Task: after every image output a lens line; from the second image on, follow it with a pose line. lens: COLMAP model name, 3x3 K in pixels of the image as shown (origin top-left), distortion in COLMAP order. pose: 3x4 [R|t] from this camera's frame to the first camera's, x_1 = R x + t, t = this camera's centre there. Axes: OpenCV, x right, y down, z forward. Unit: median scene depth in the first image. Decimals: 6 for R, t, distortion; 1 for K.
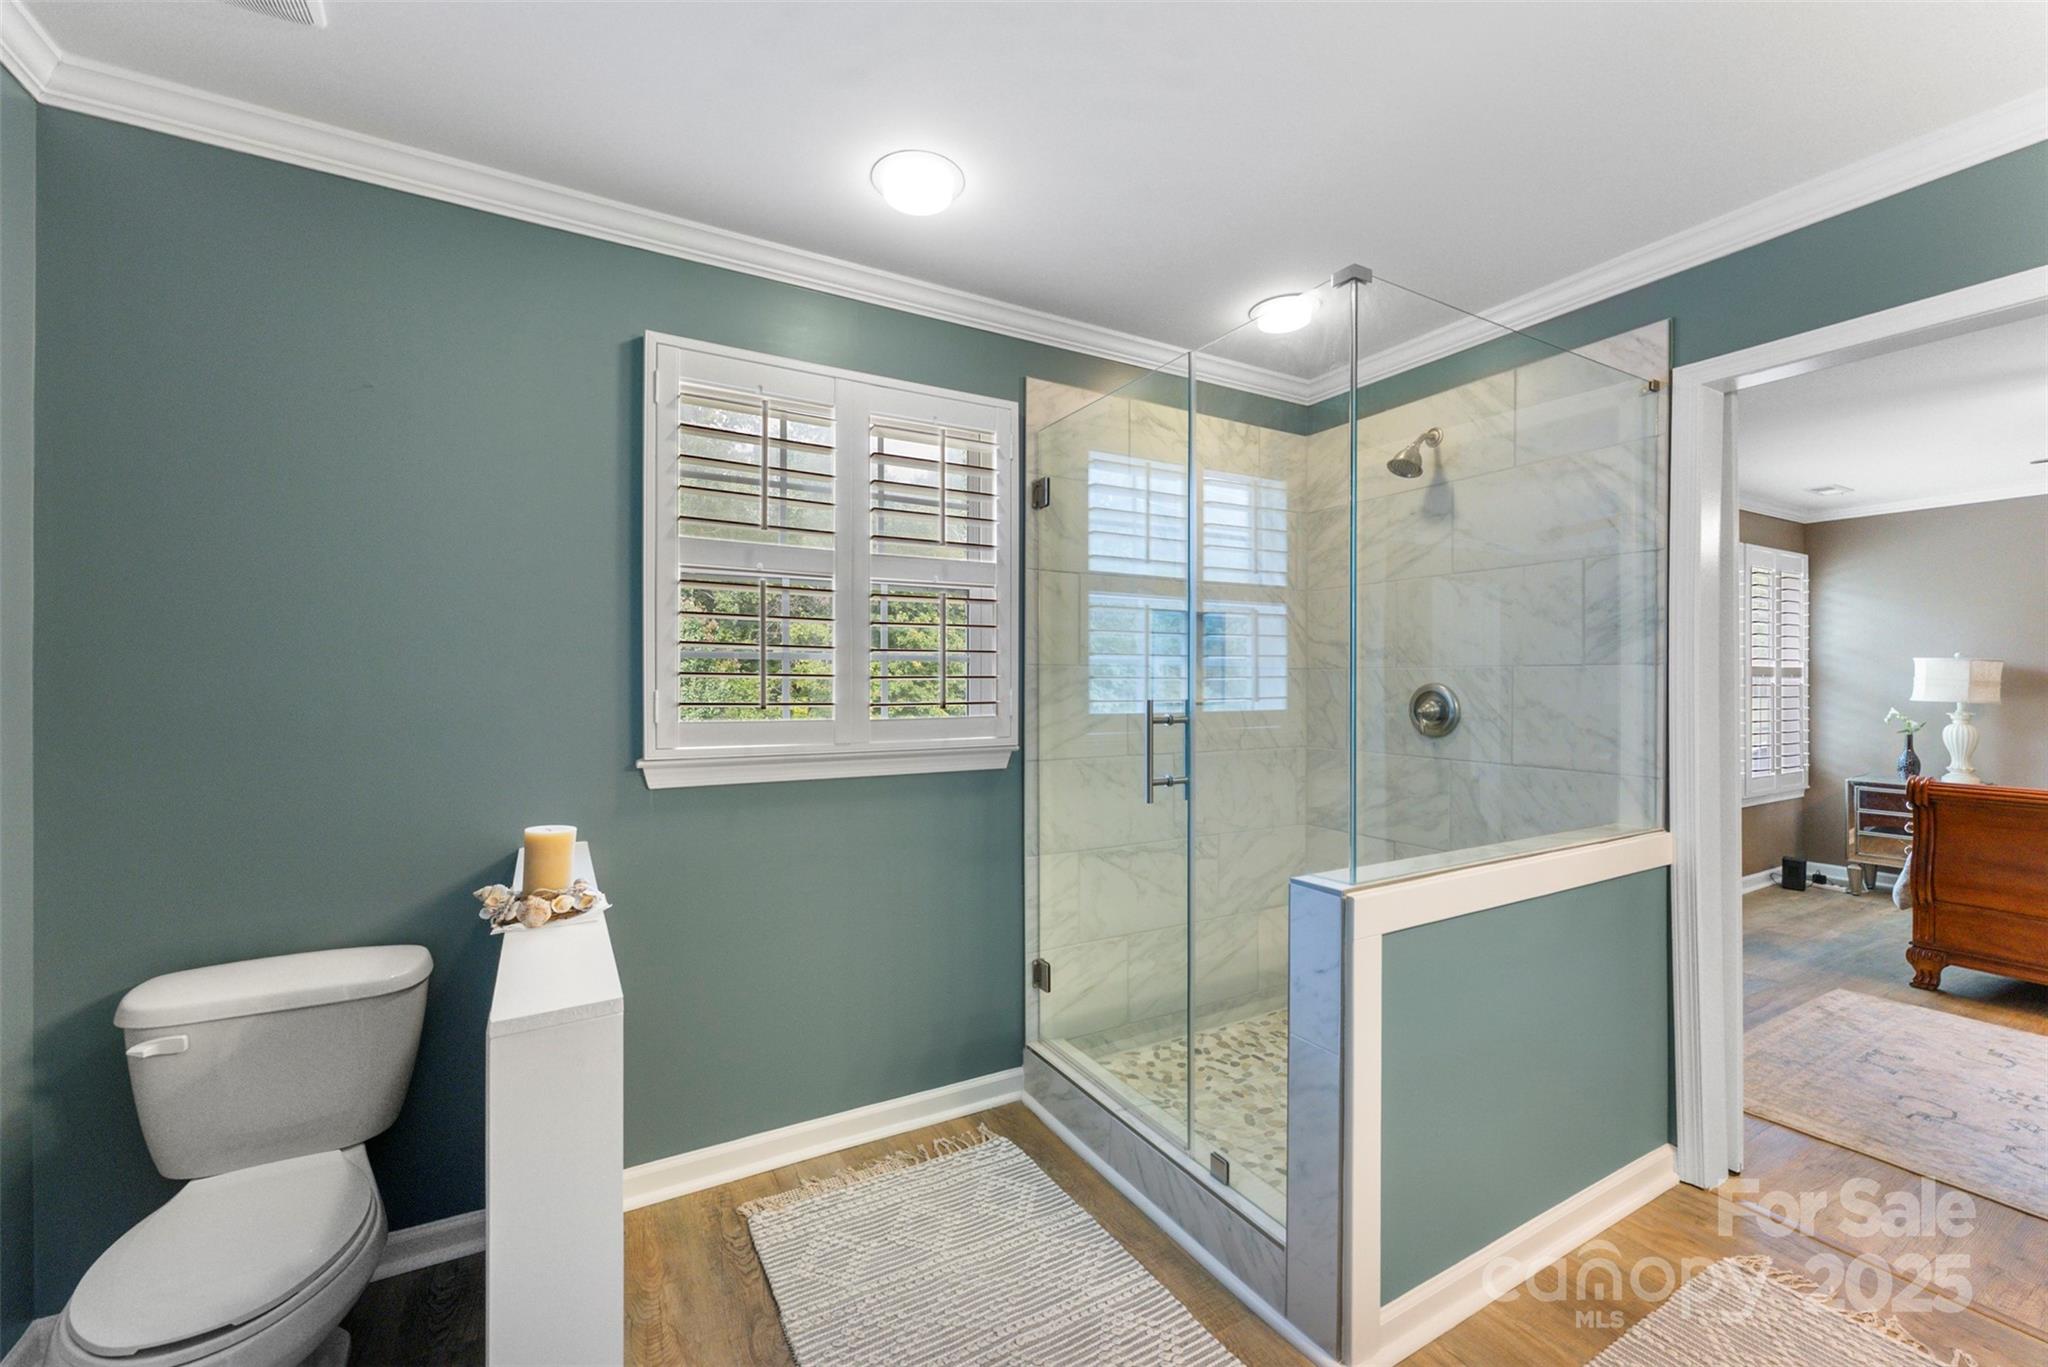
lens RADIAL K [[828.3, 0, 1024.0], [0, 828.3, 683.5], [0, 0, 1]] dist [0.000657, 0.000073]
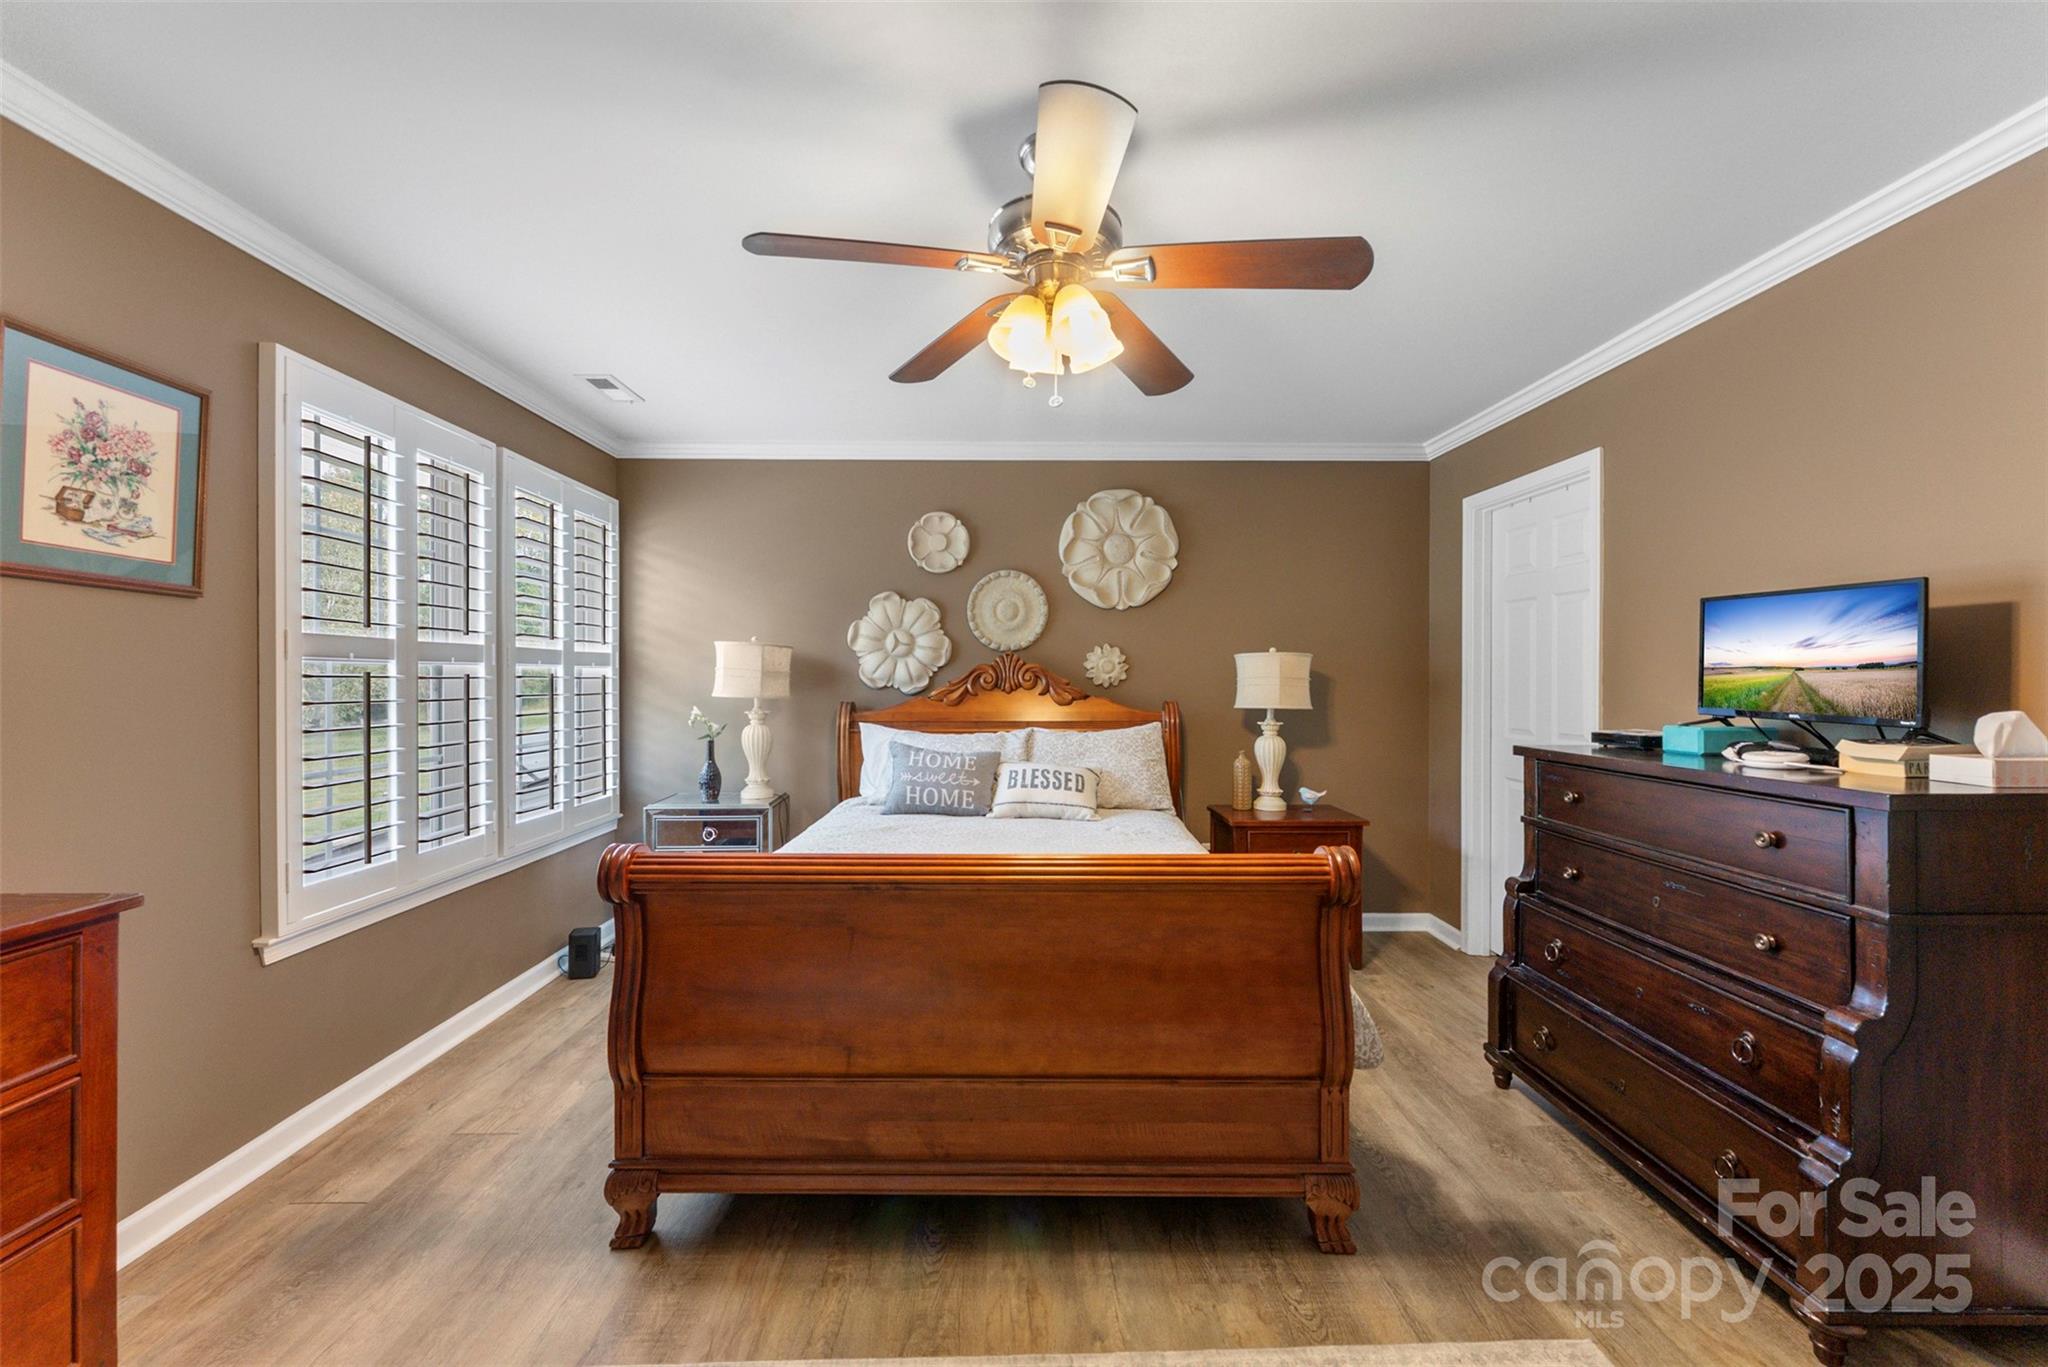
lens RADIAL K [[828.3, 0, 1024.0], [0, 828.3, 683.5], [0, 0, 1]] dist [0.000657, 0.000073]
pose [[0.475198, -0.004388, 0.879868, 0.545920], [0.003206, 0.999990, 0.003255, 0.007023], [-0.879873, 0.001274, 0.475207, 0.388866]]
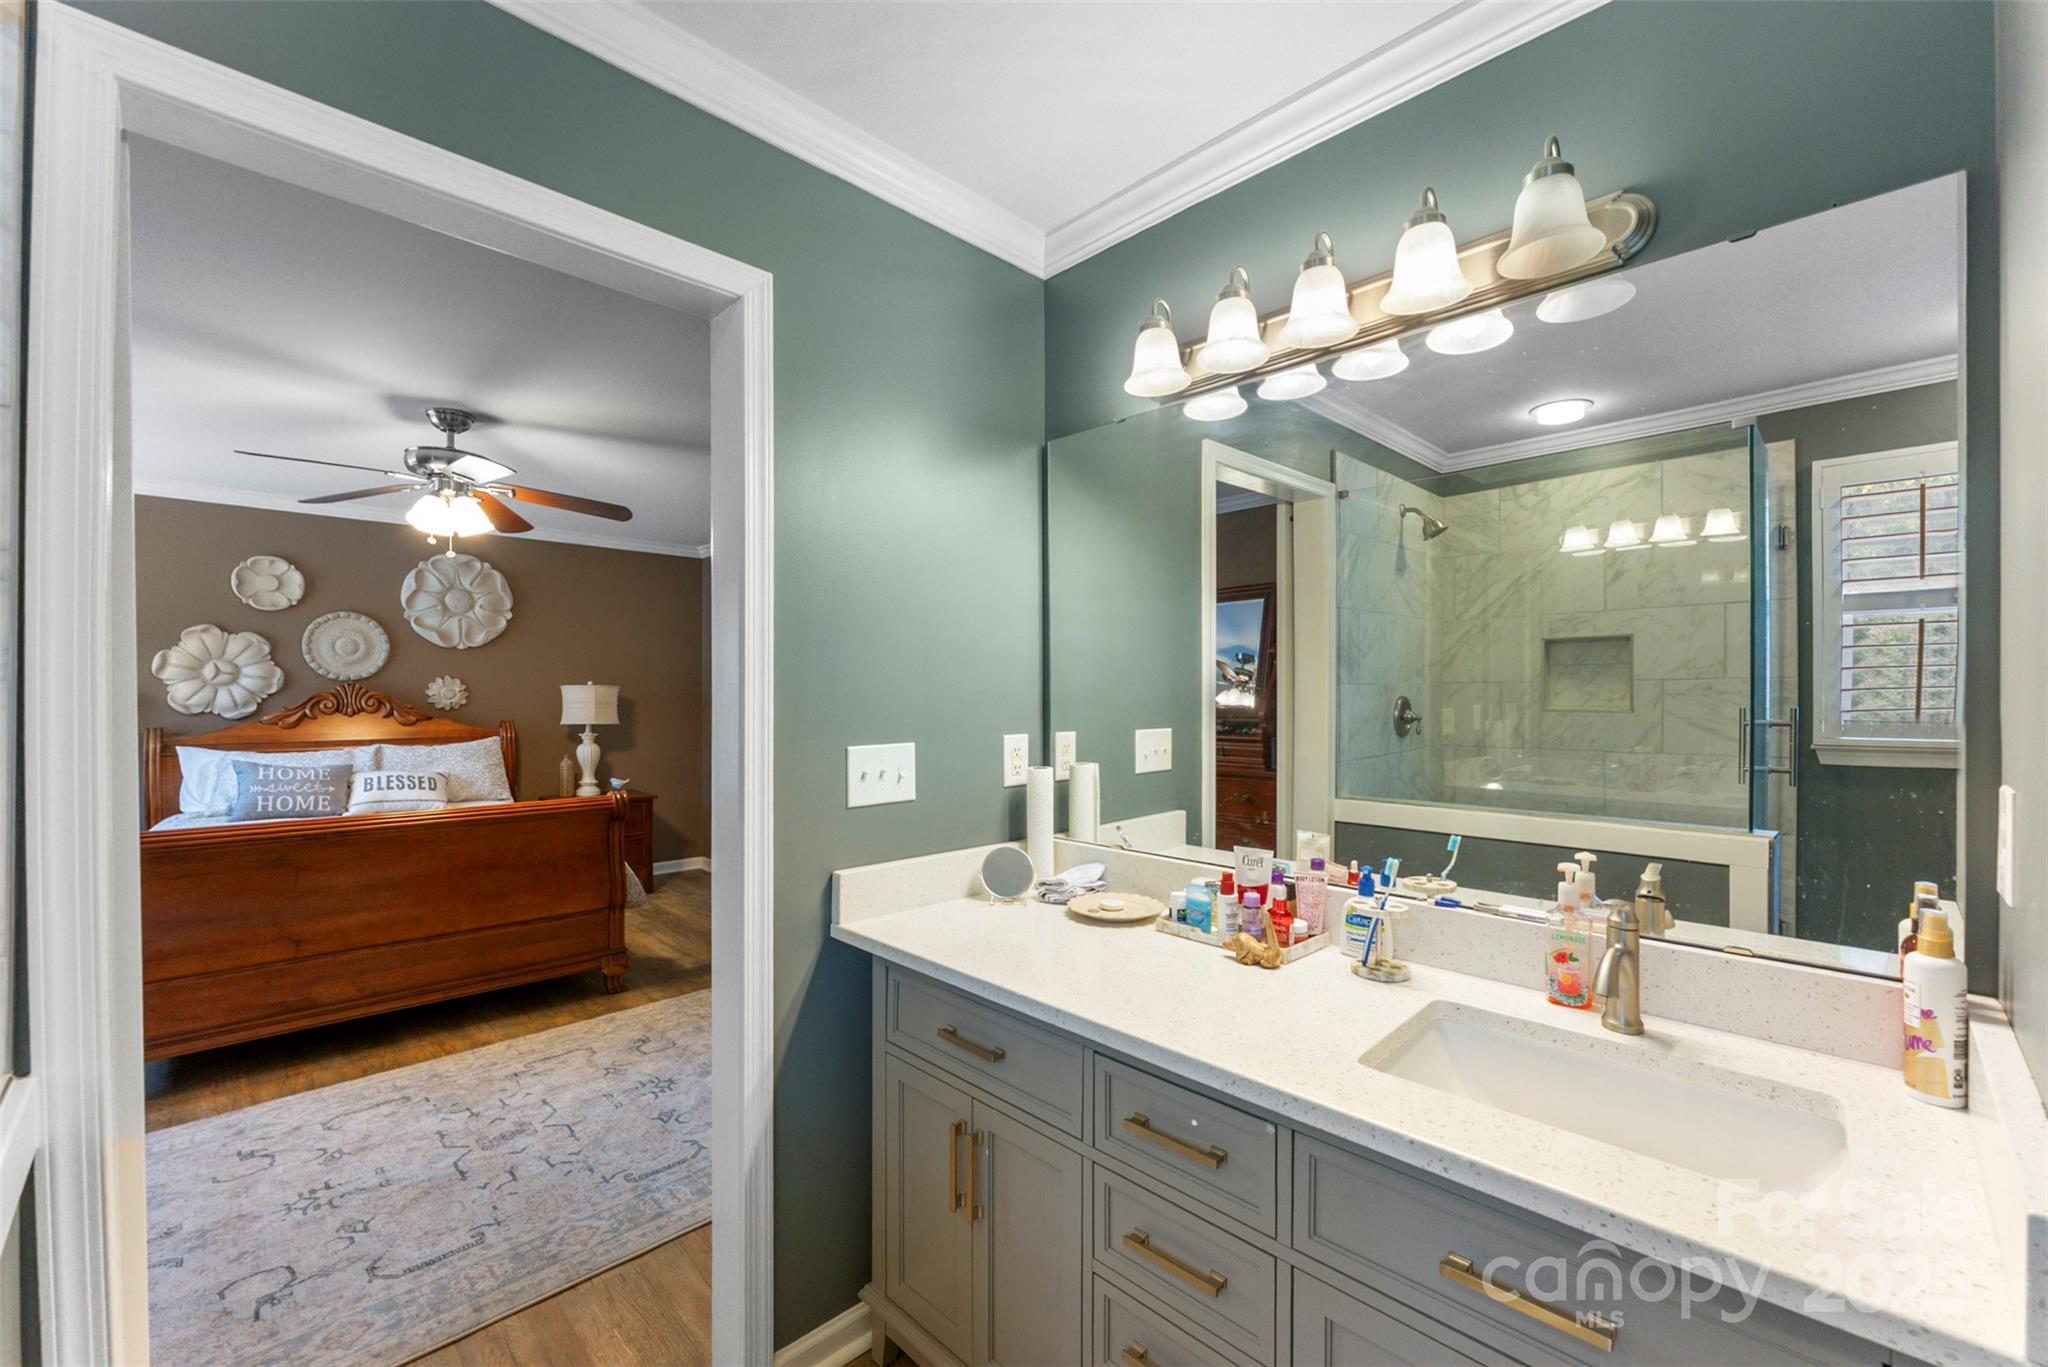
lens RADIAL K [[832.4, 0, 1014.1], [0, 832.4, 696.3], [0, 0, 1]] dist [-0.000428, -0.000113]
pose [[-0.251370, -0.002350, 0.967888, 0.109859], [0.003689, 0.999987, 0.003386, -0.005282], [-0.967884, 0.004422, -0.251358, 0.280959]]
